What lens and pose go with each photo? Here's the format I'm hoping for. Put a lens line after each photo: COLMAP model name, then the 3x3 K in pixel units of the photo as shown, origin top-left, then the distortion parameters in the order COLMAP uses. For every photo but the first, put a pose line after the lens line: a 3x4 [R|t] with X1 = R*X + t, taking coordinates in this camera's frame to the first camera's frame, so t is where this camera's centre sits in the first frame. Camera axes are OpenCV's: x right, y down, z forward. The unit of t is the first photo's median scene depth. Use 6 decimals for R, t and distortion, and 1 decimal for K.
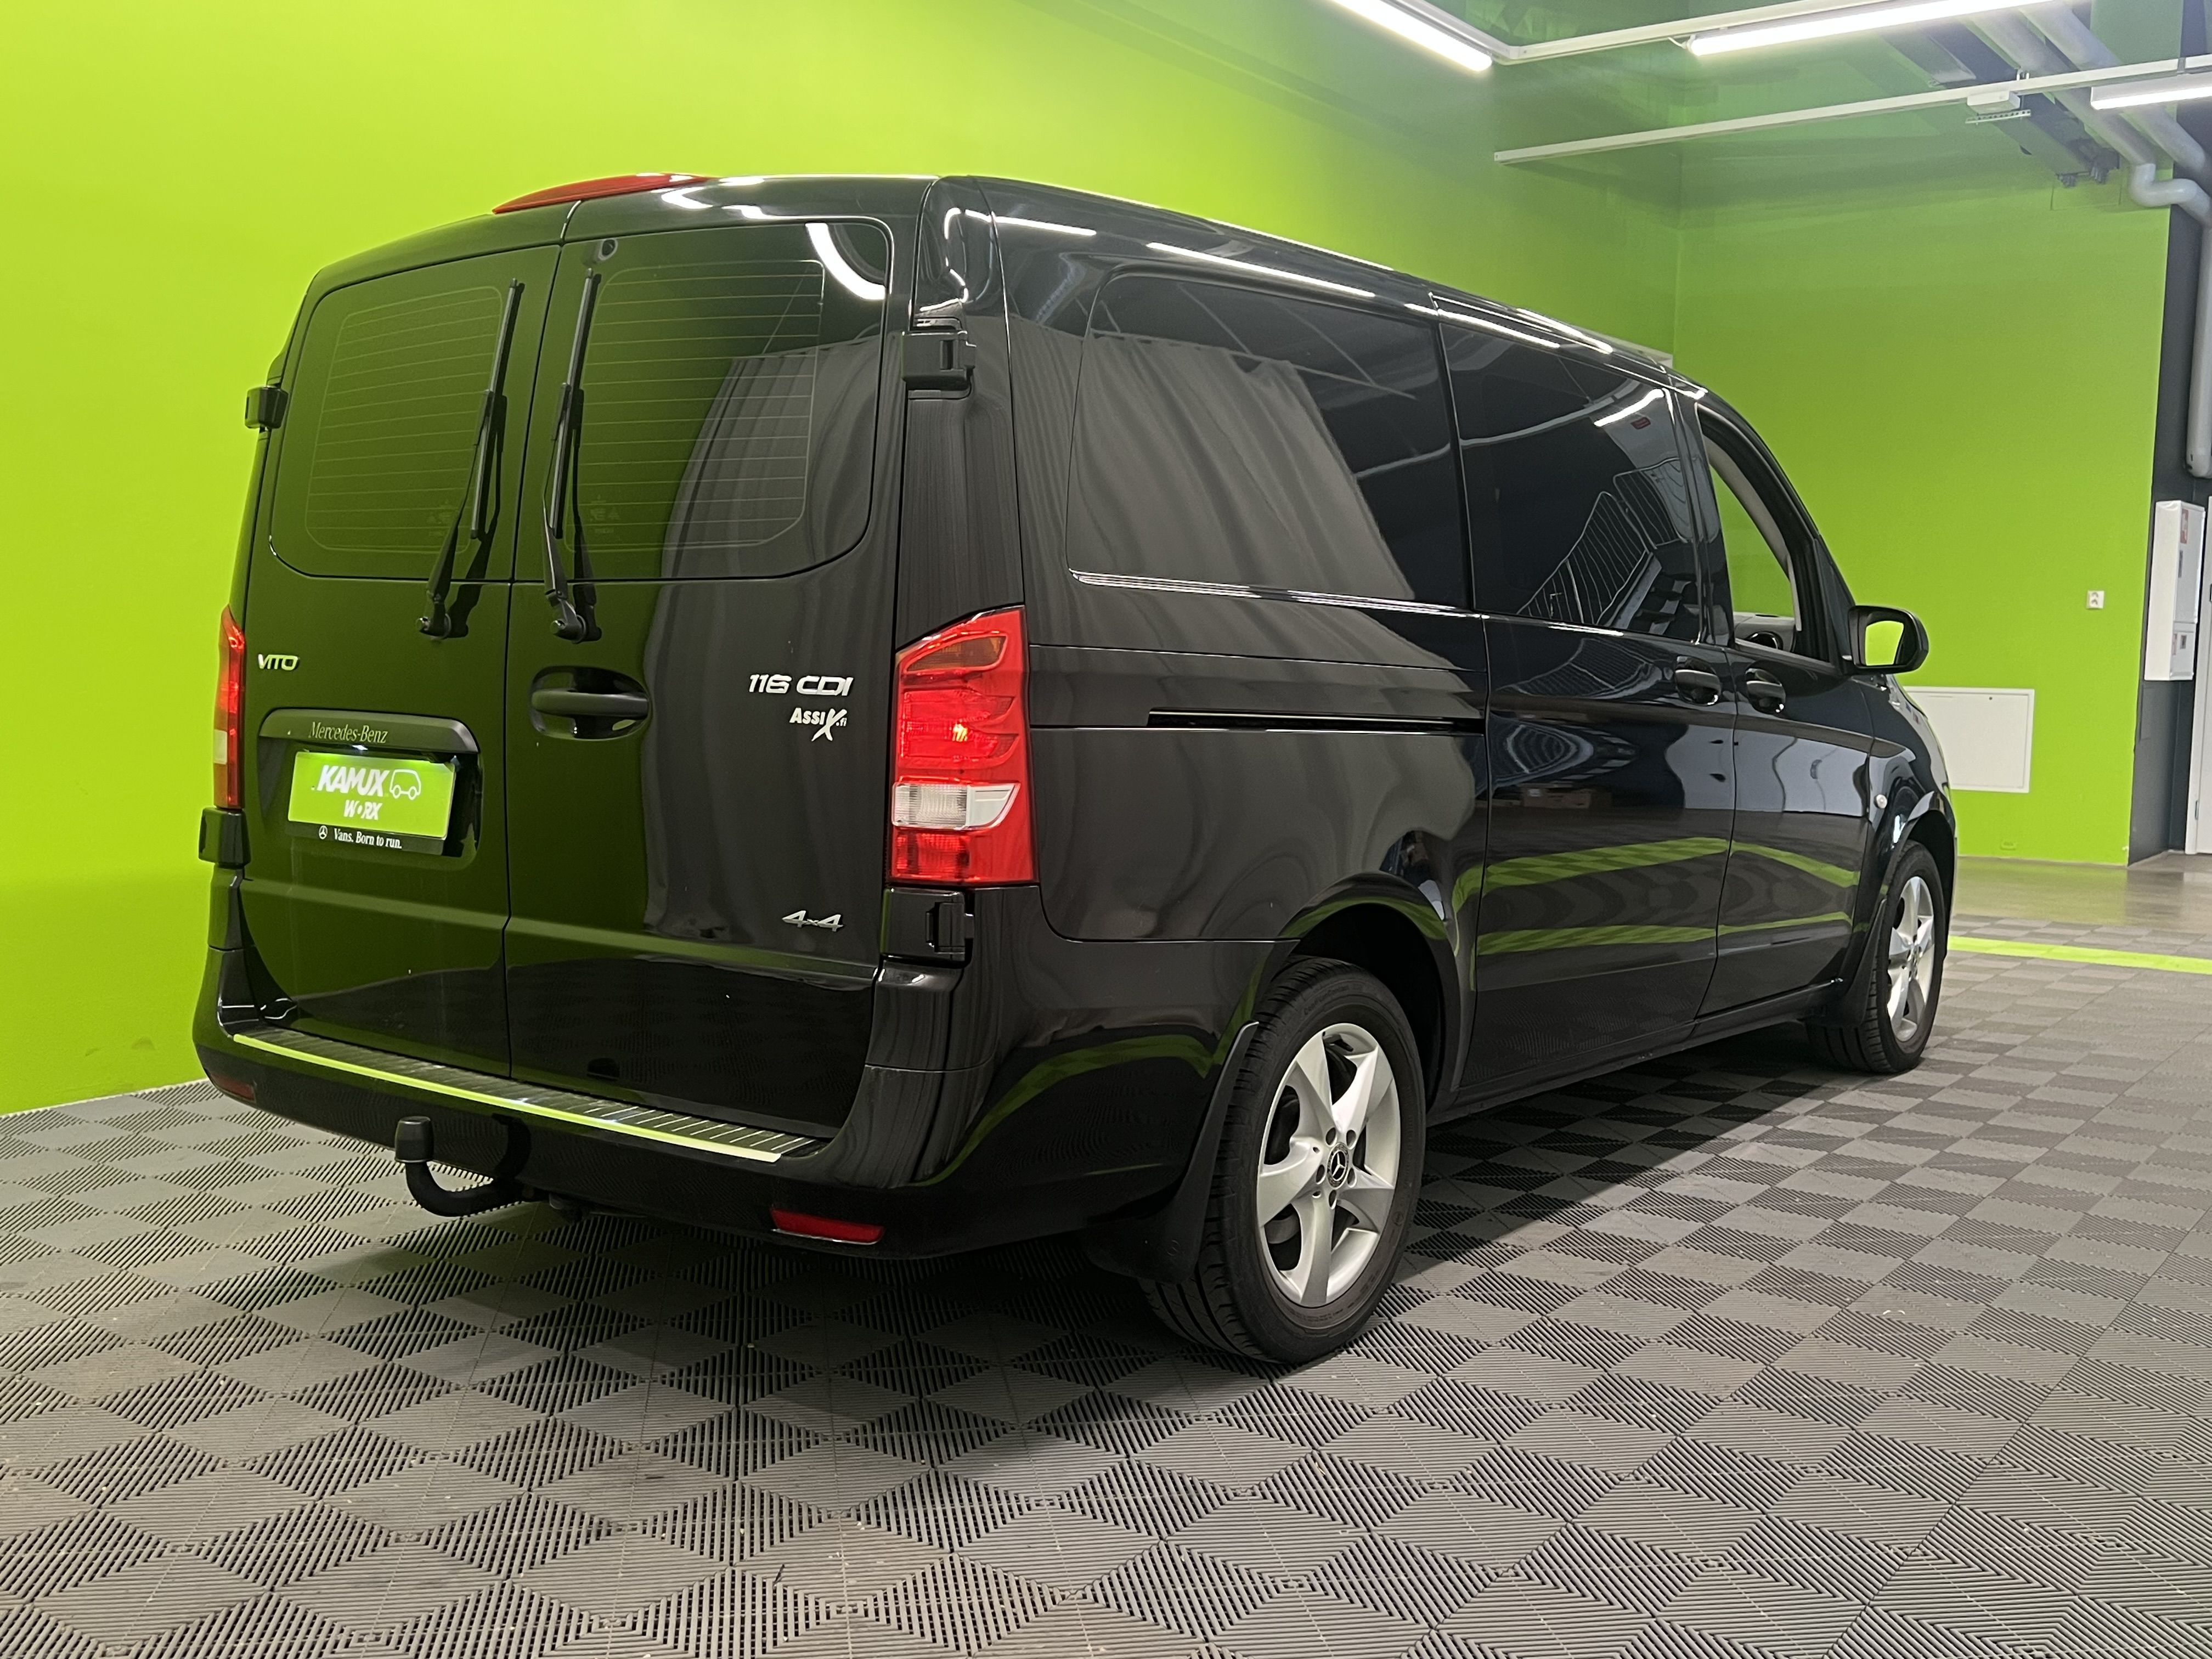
lens RADIAL K [[2144.9, 0, 1106.0], [0, 2144.9, 829.5], [0, 0, 1]] dist [0.059940, -0.011700]
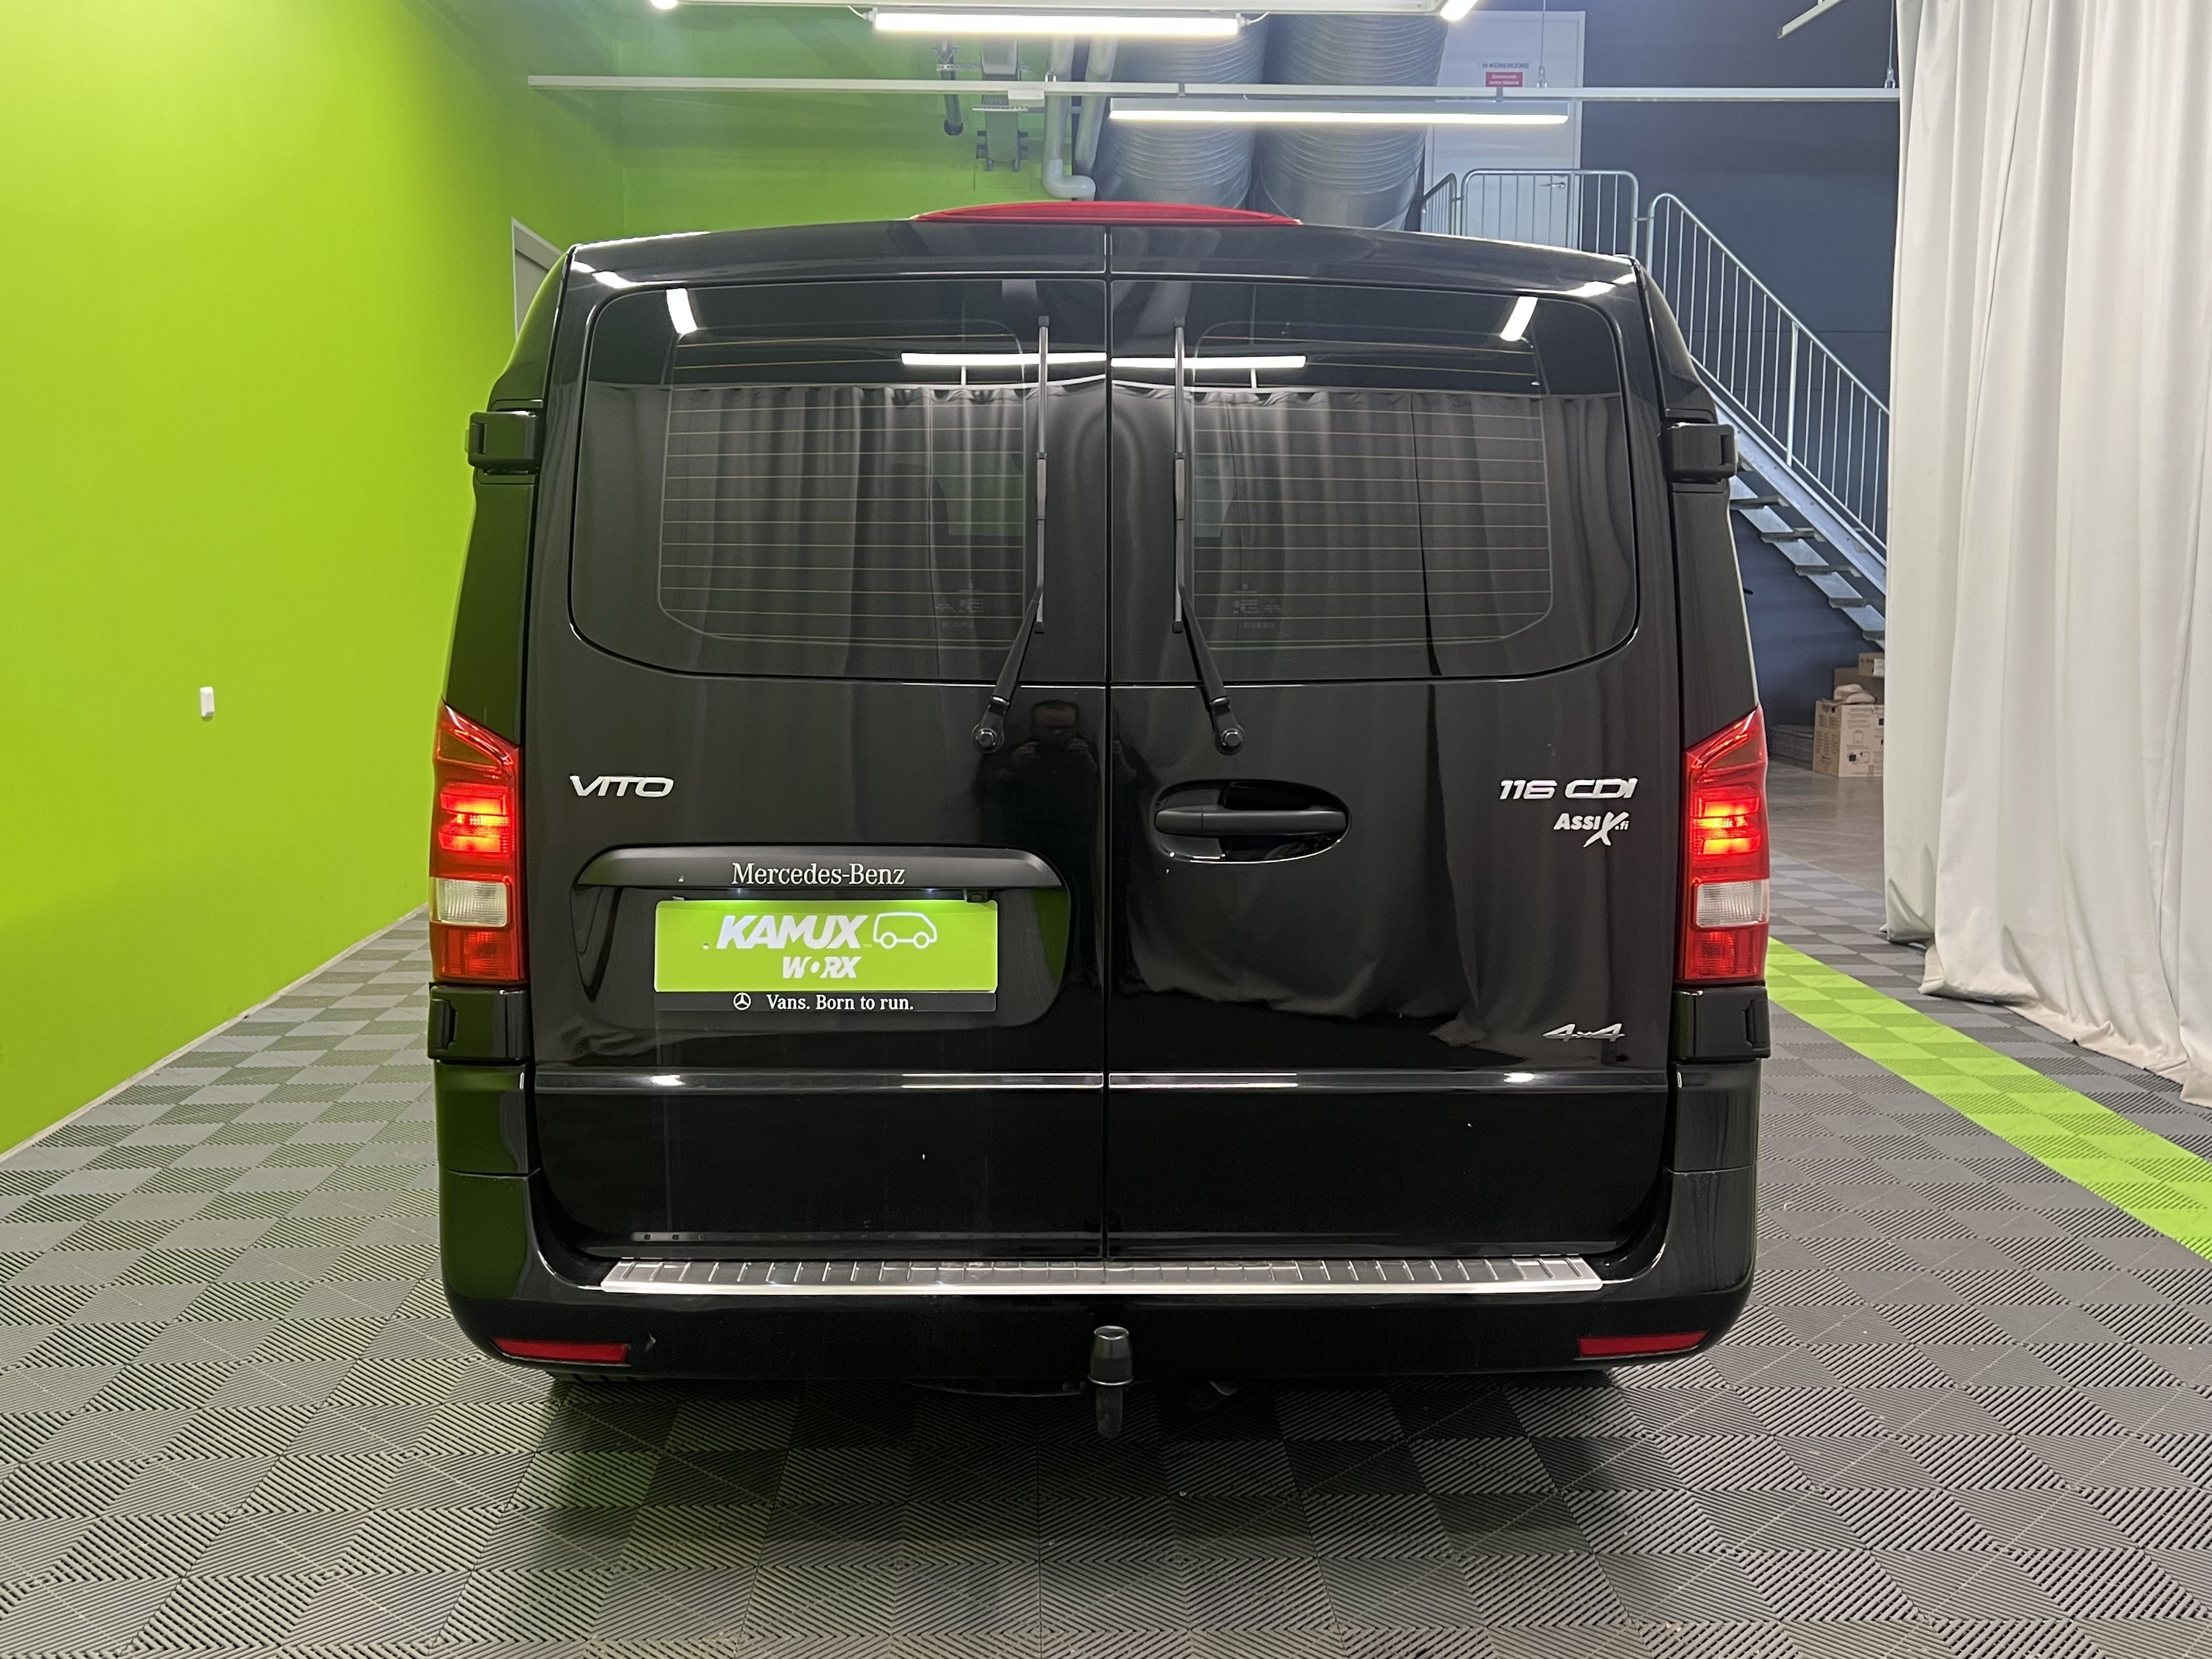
lens RADIAL K [[2144.9, 0, 1106.0], [0, 2144.9, 829.5], [0, 0, 1]] dist [0.059940, -0.011700]
pose [[0.795972, -0.092636, 0.598203, -0.859067], [0.067007, 0.995632, 0.065021, -0.122757], [-0.601613, -0.011672, 0.798702, 0.356937]]
